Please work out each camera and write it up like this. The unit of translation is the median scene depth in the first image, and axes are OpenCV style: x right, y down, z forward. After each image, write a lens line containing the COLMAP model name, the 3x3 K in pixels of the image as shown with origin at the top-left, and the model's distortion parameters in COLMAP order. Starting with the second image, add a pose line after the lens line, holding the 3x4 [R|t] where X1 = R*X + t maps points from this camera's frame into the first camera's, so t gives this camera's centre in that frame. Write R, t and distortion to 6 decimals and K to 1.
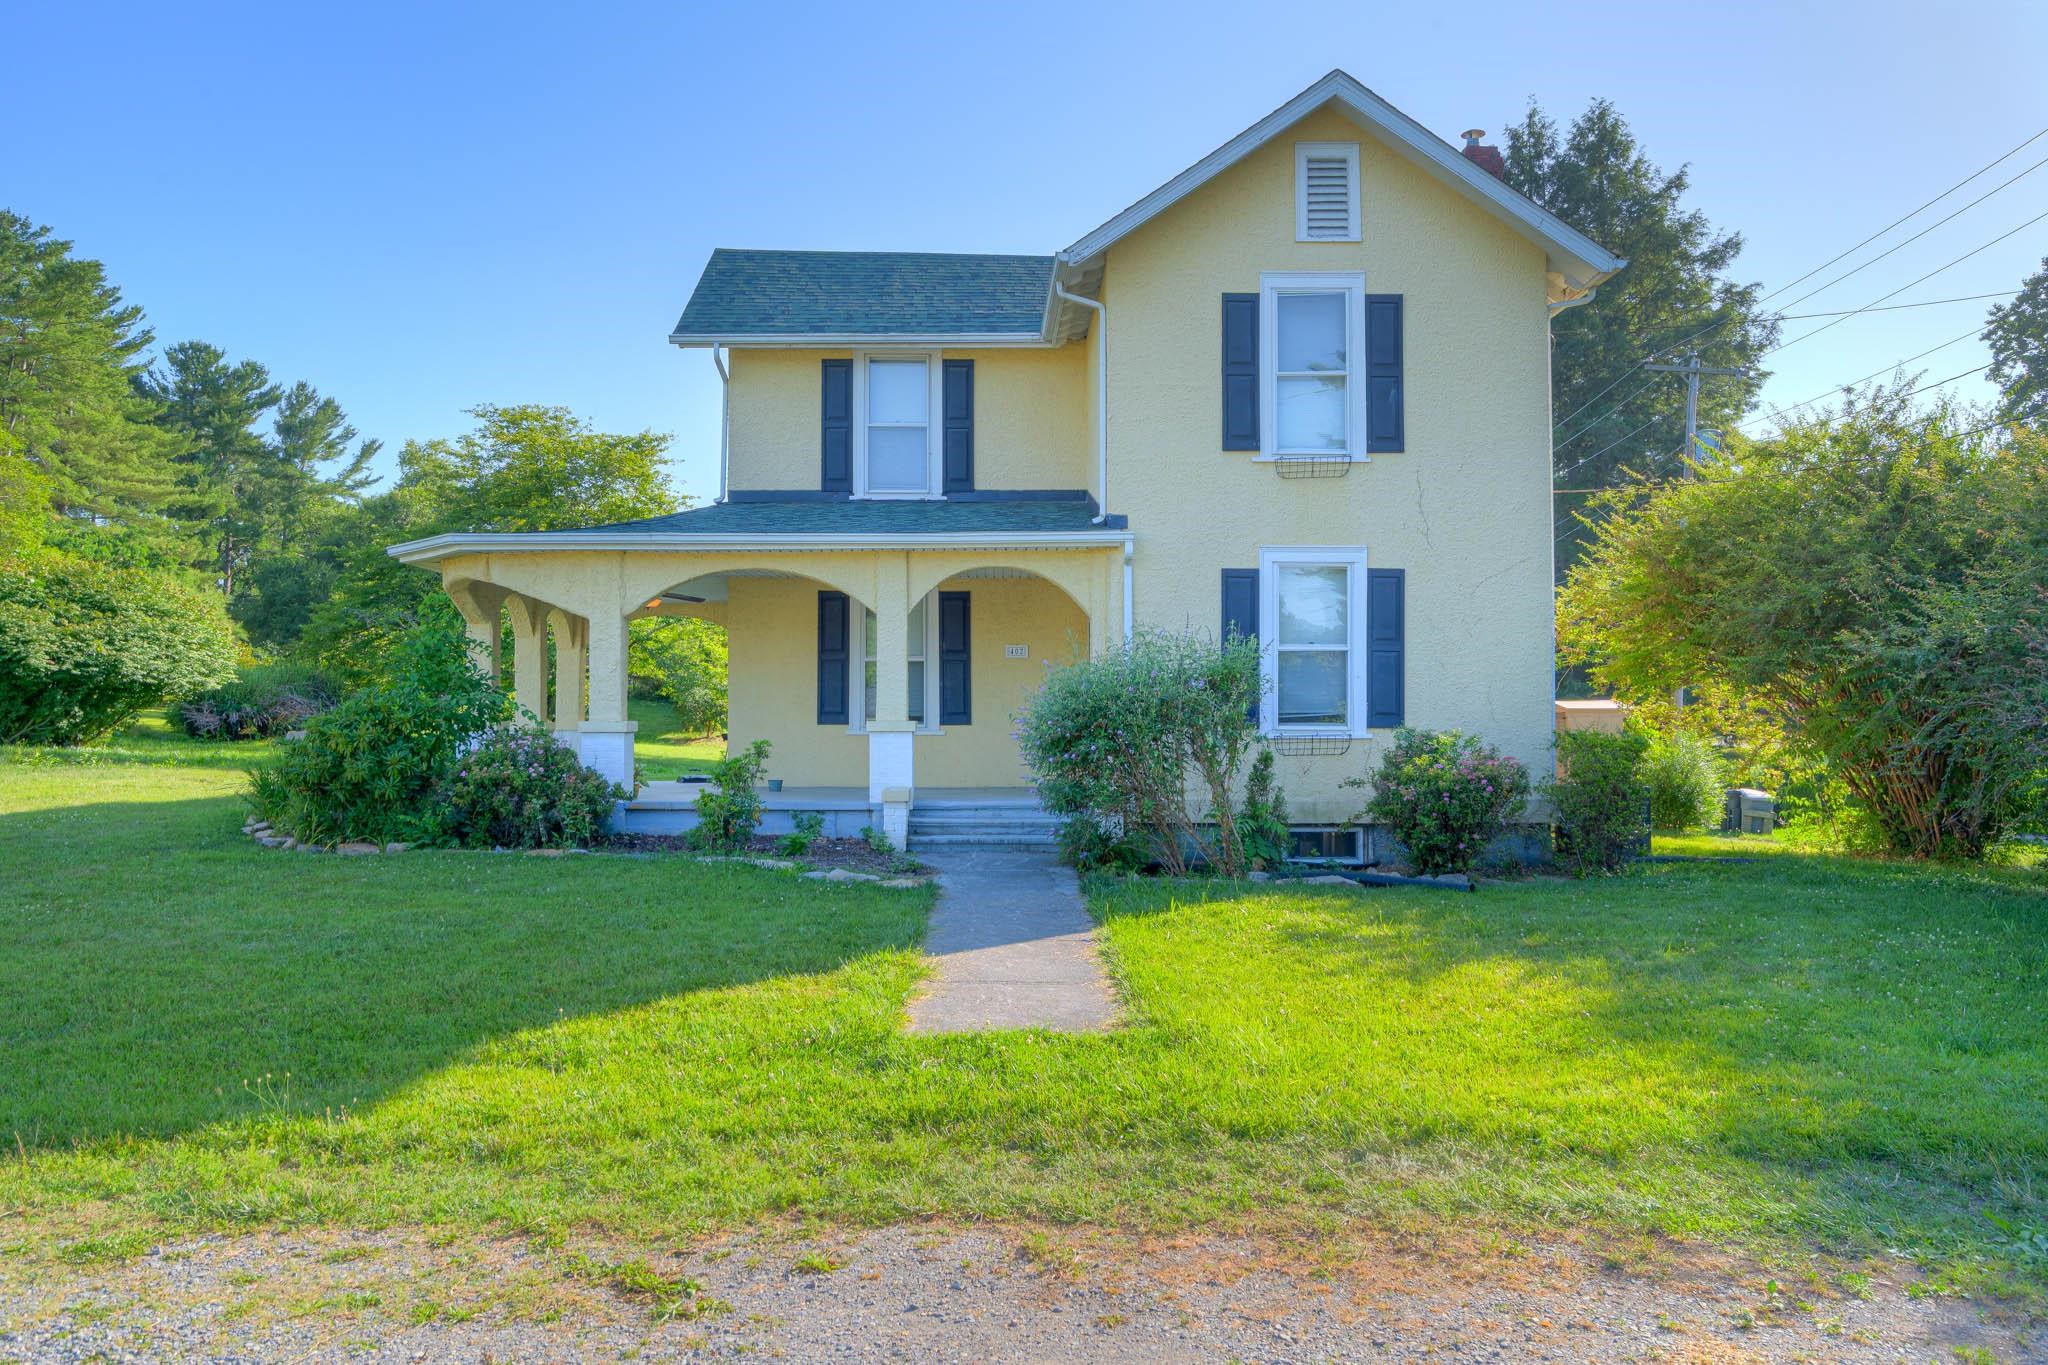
lens RADIAL K [[1558.3, 0, 1024.0], [0, 1558.3, 682.5], [0, 0, 1]] dist [0.026313, 0.000169]
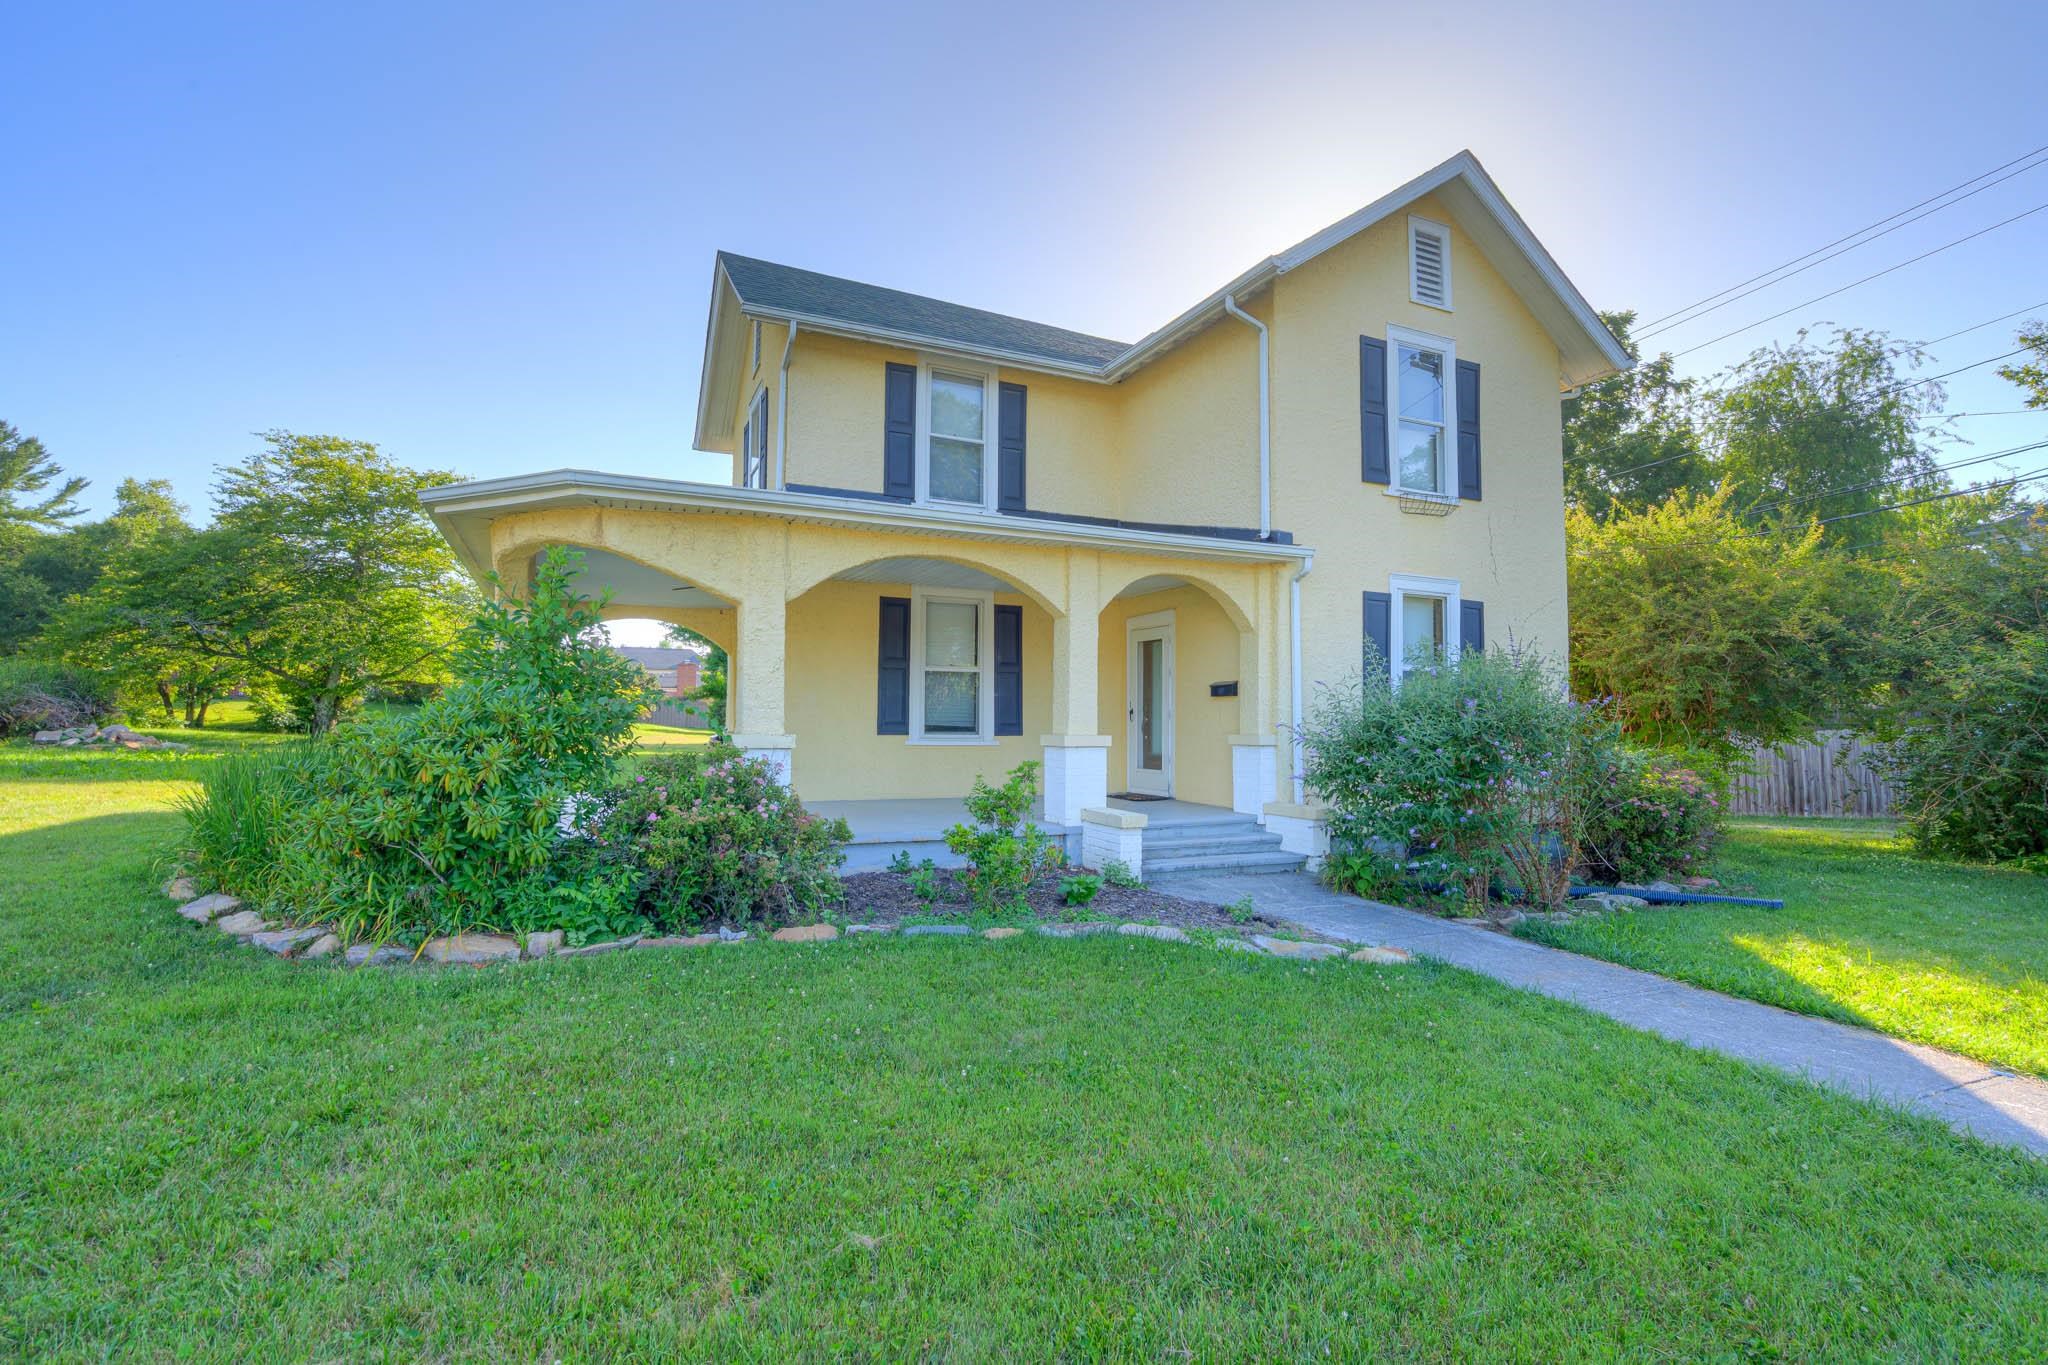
lens RADIAL K [[932.1, 0, 1024.0], [0, 932.1, 682.5], [0, 0, 1]] dist [0.001132, 0.000207]
pose [[0.913374, 0.026580, 0.406252, -0.334055], [-0.018818, 0.999556, -0.023088, 0.007025], [-0.406686, 0.013443, 0.913469, 0.511826]]
